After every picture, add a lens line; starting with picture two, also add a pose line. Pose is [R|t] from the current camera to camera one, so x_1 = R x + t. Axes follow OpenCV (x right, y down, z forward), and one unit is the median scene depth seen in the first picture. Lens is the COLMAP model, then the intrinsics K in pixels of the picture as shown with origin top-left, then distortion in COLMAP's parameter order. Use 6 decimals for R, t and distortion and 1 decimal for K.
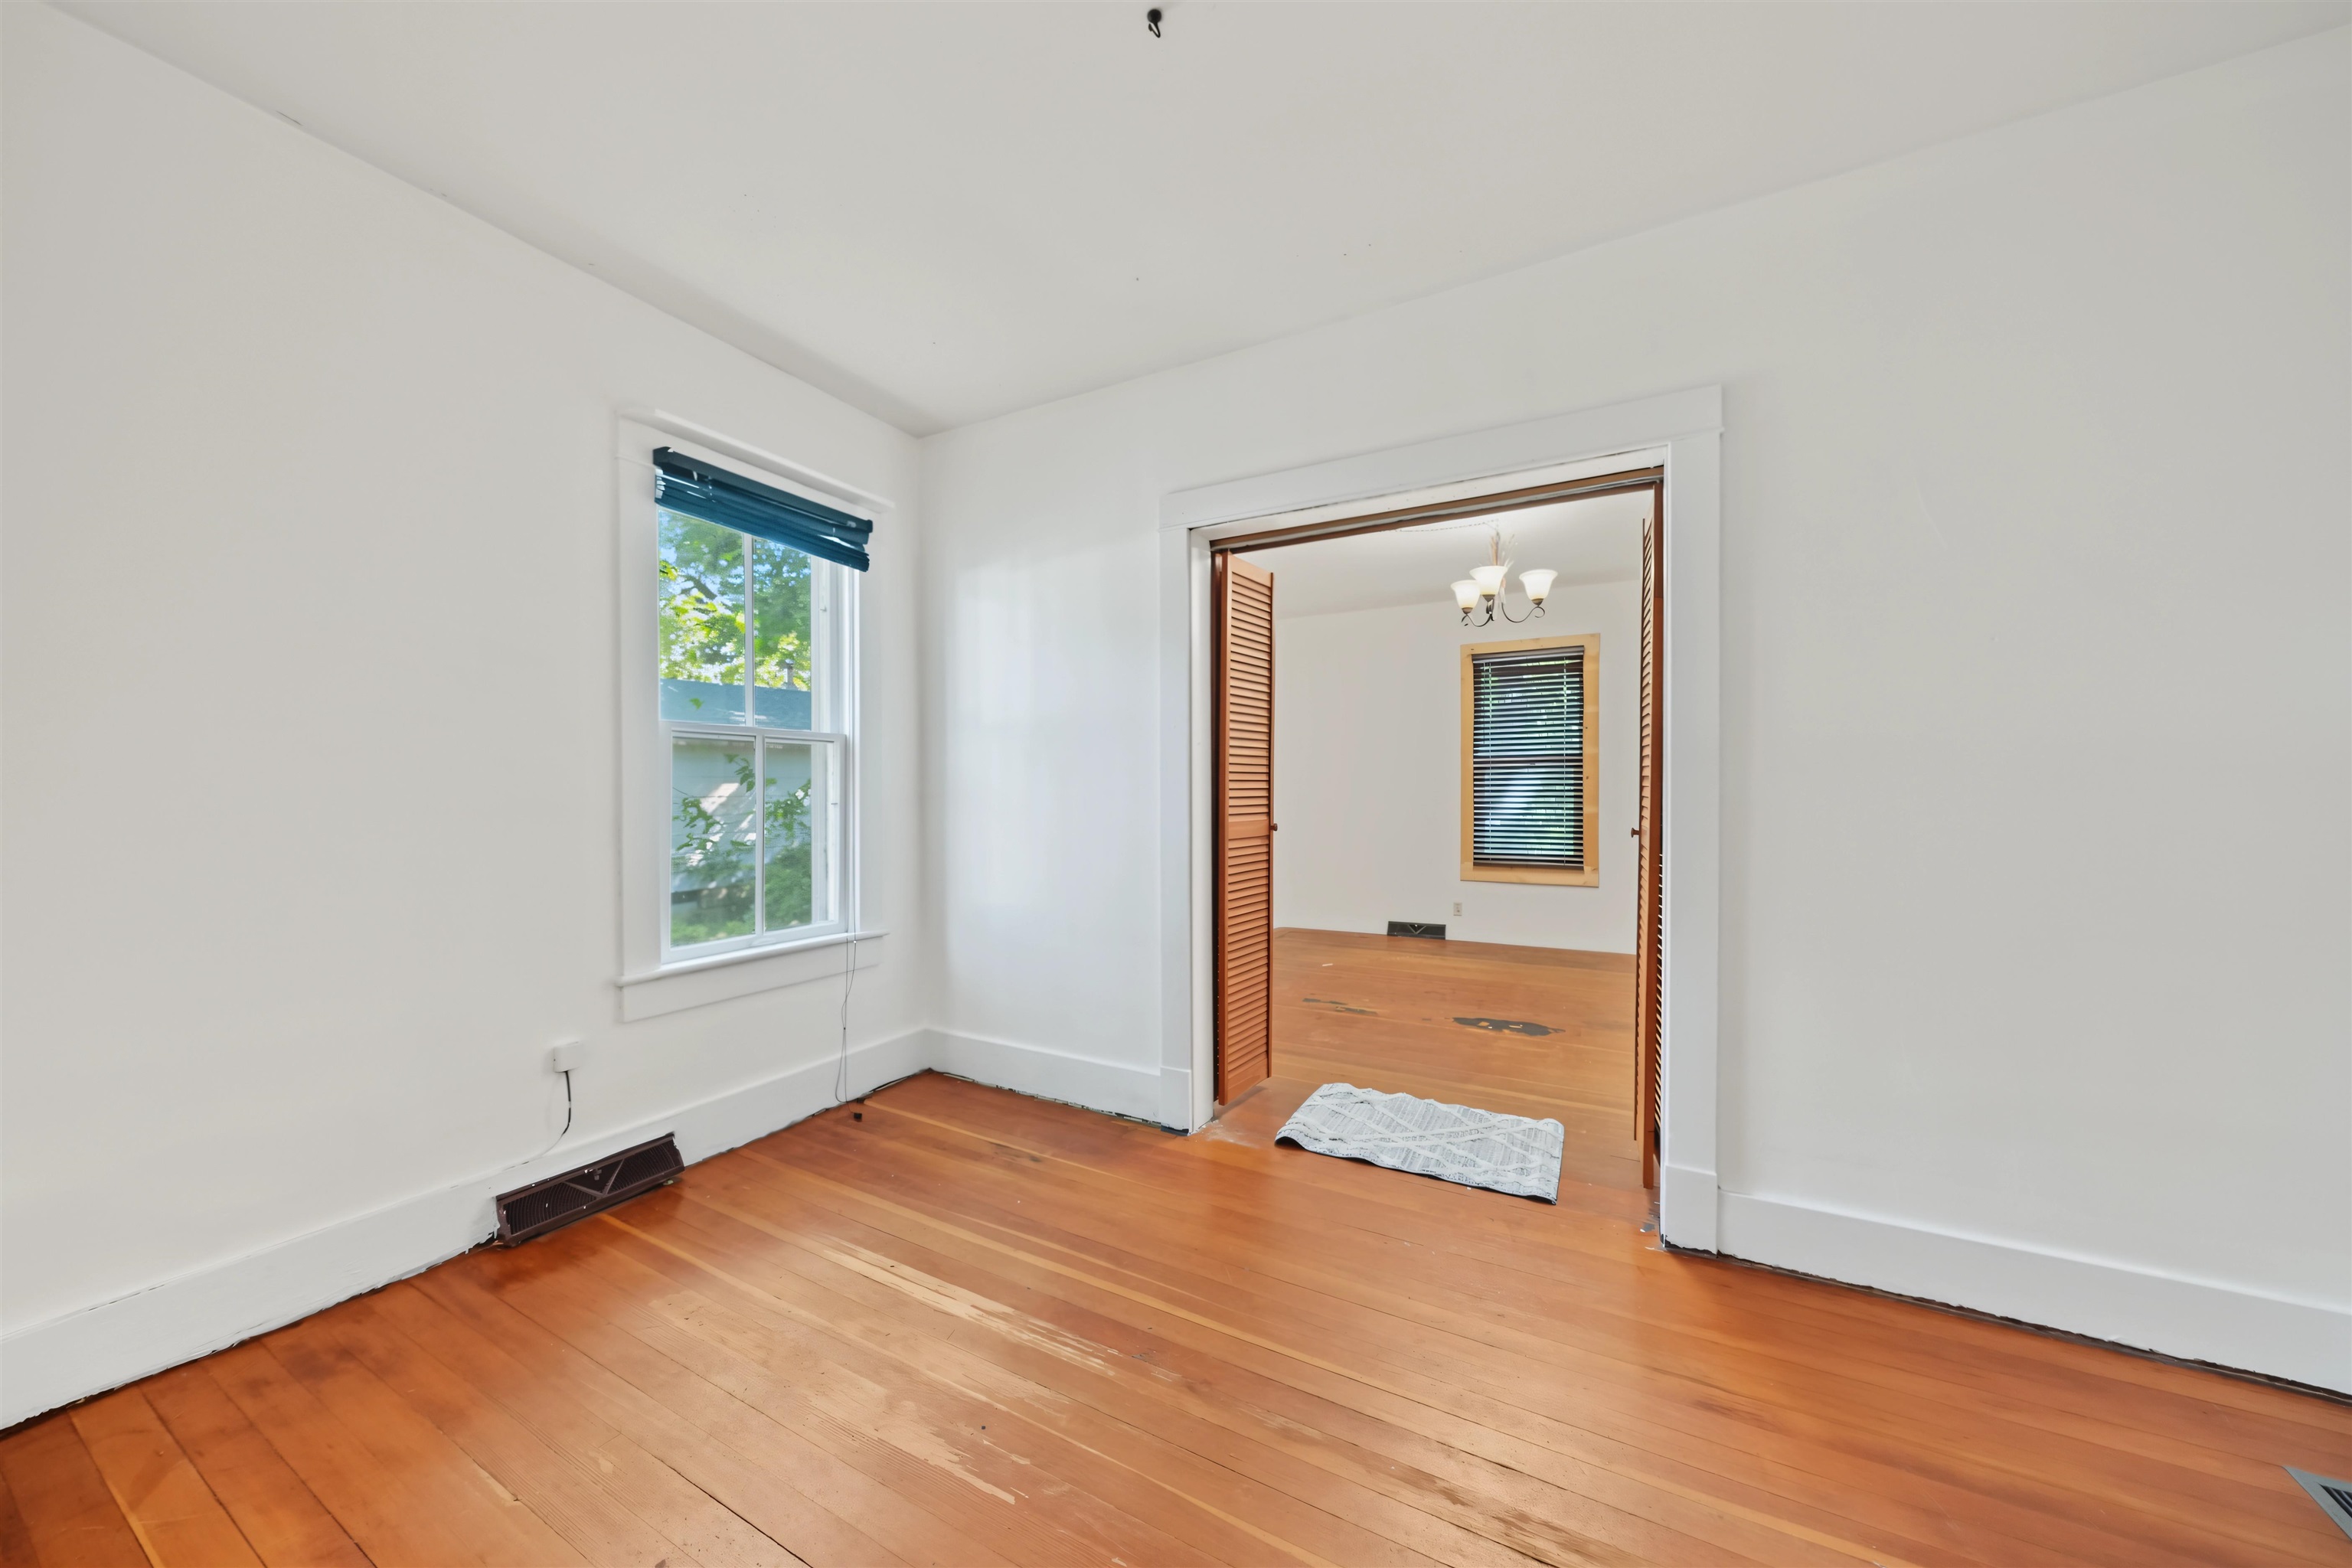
lens RADIAL K [[815.7, 0, 1177.3], [0, 815.7, 788.5], [0, 0, 1]] dist [-0.002274, -0.000084]
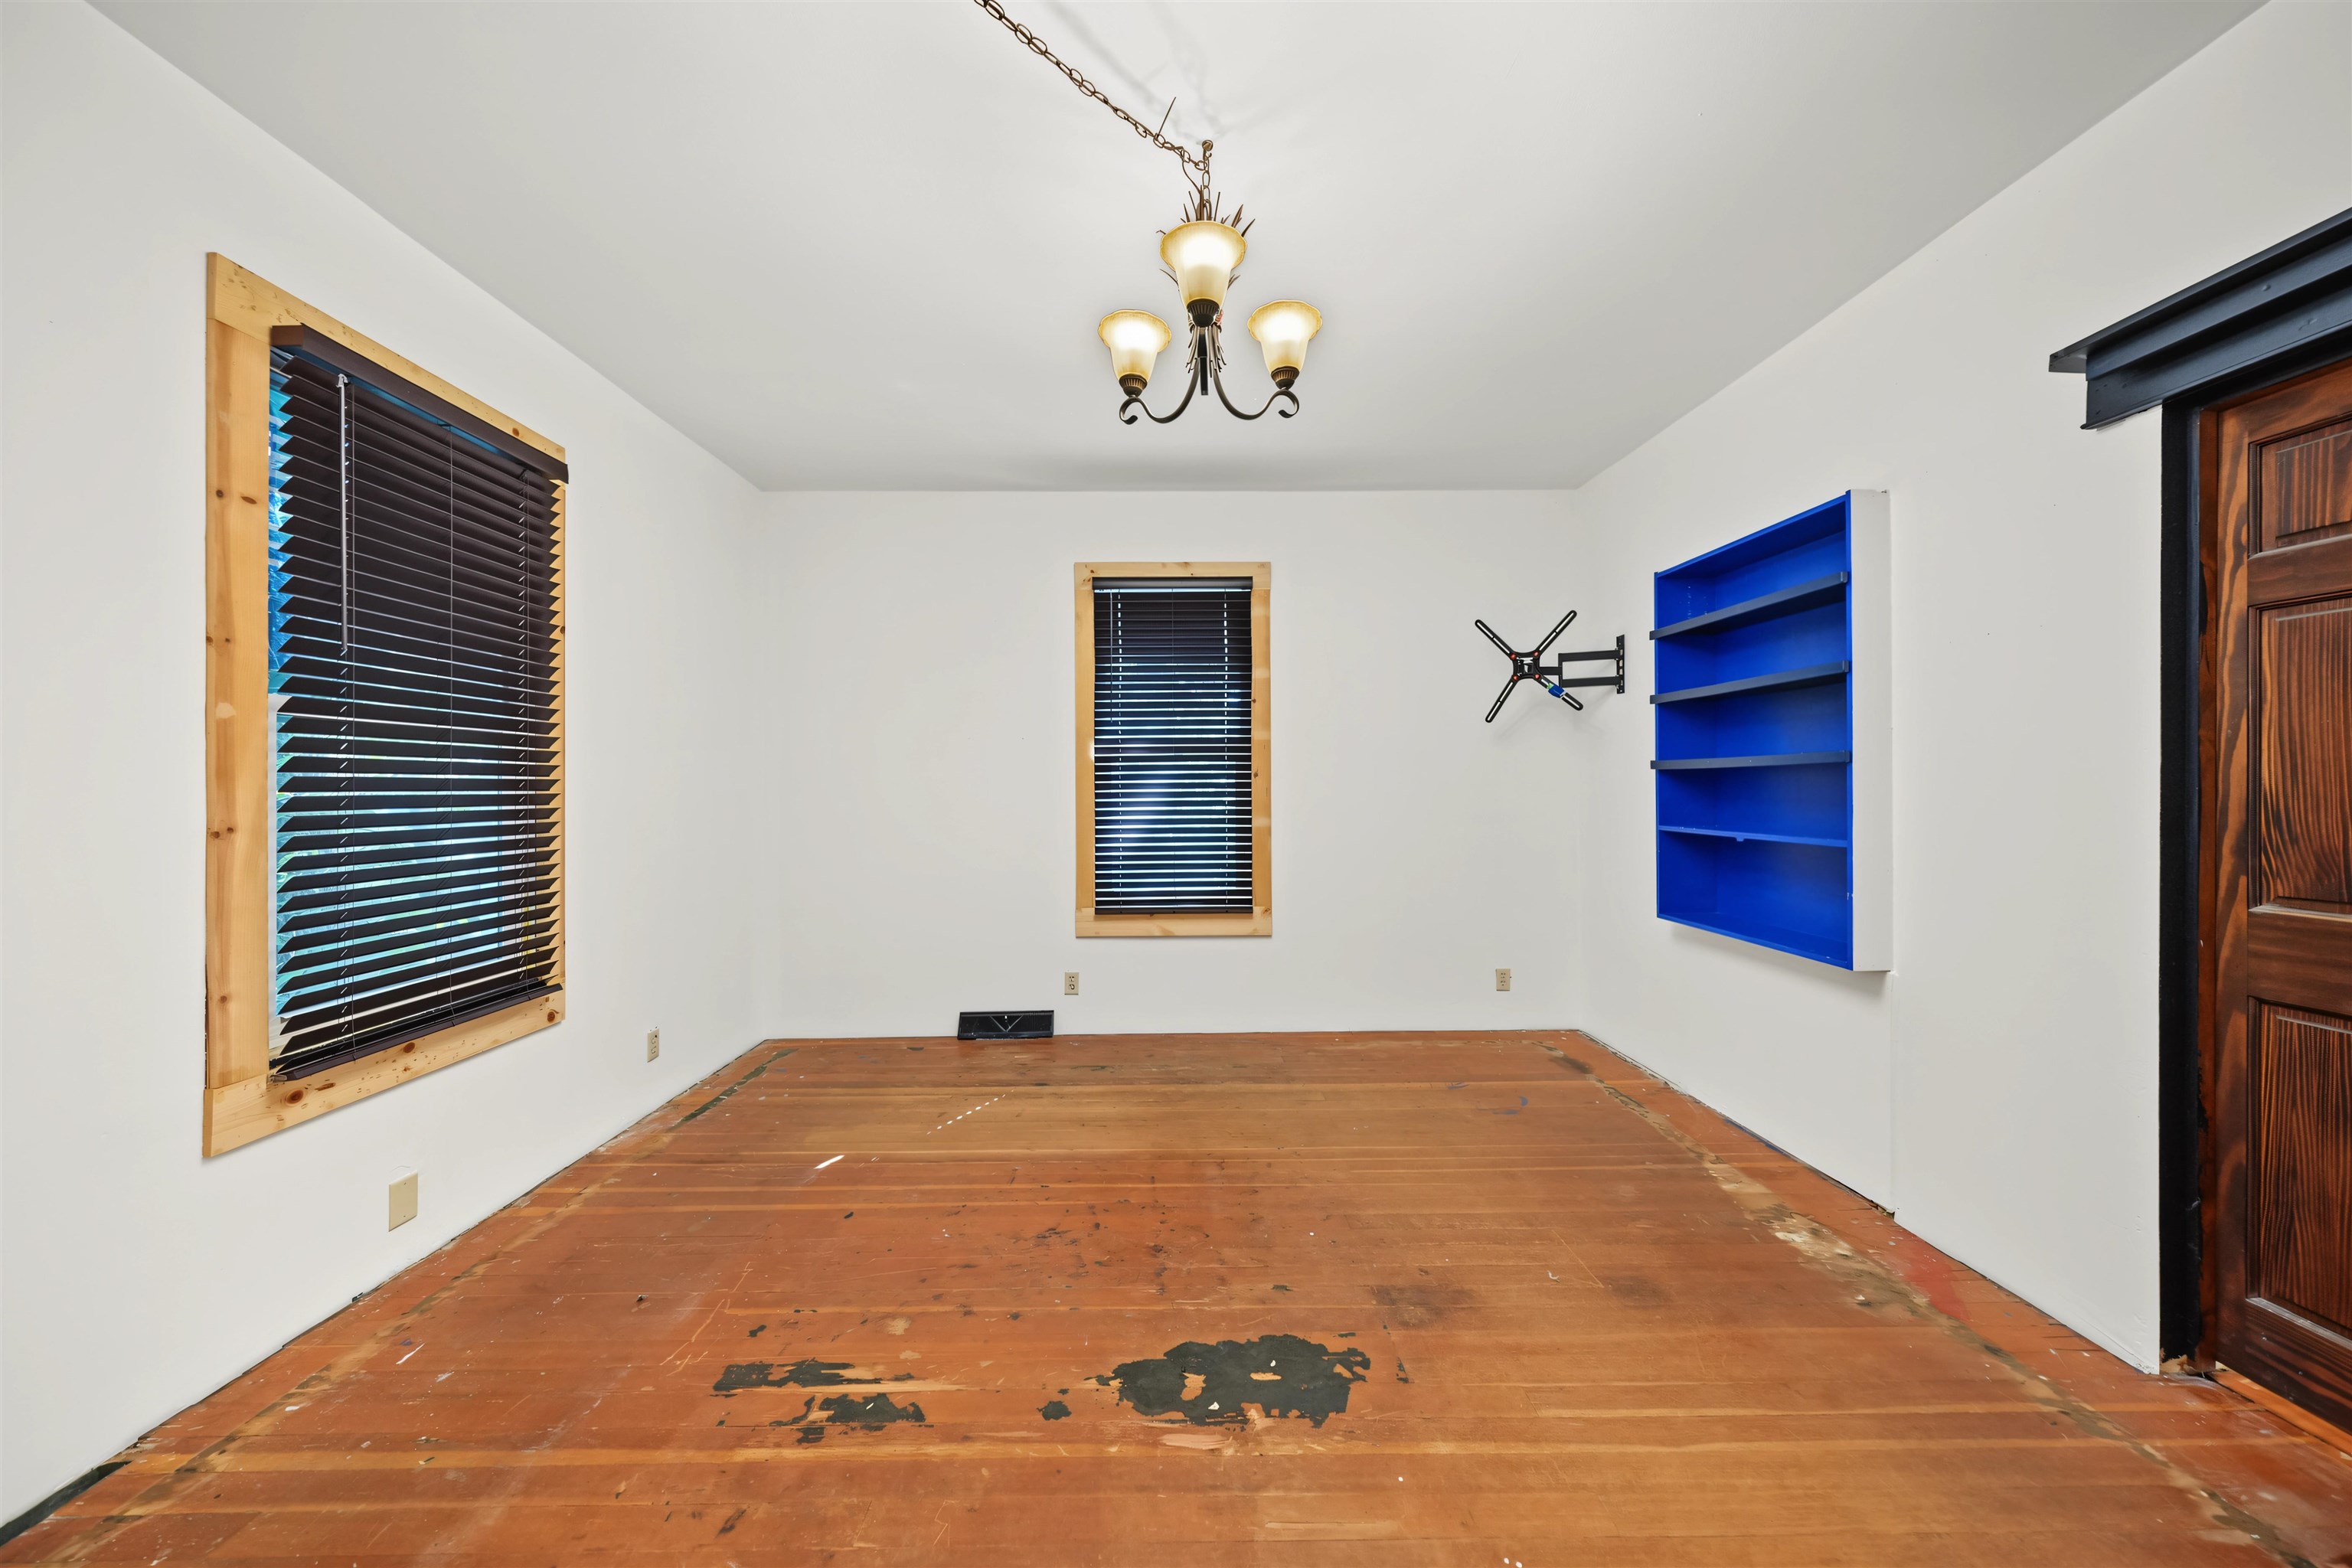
lens RADIAL K [[815.7, 0, 1176.4], [0, 815.7, 787.2], [0, 0, 1]] dist [-0.002274, -0.000084]
pose [[0.874461, -0.001703, 0.485093, 0.119305], [0.003201, 0.999992, -0.002260, -0.001683], [-0.485086, 0.003529, 0.874460, 0.444192]]
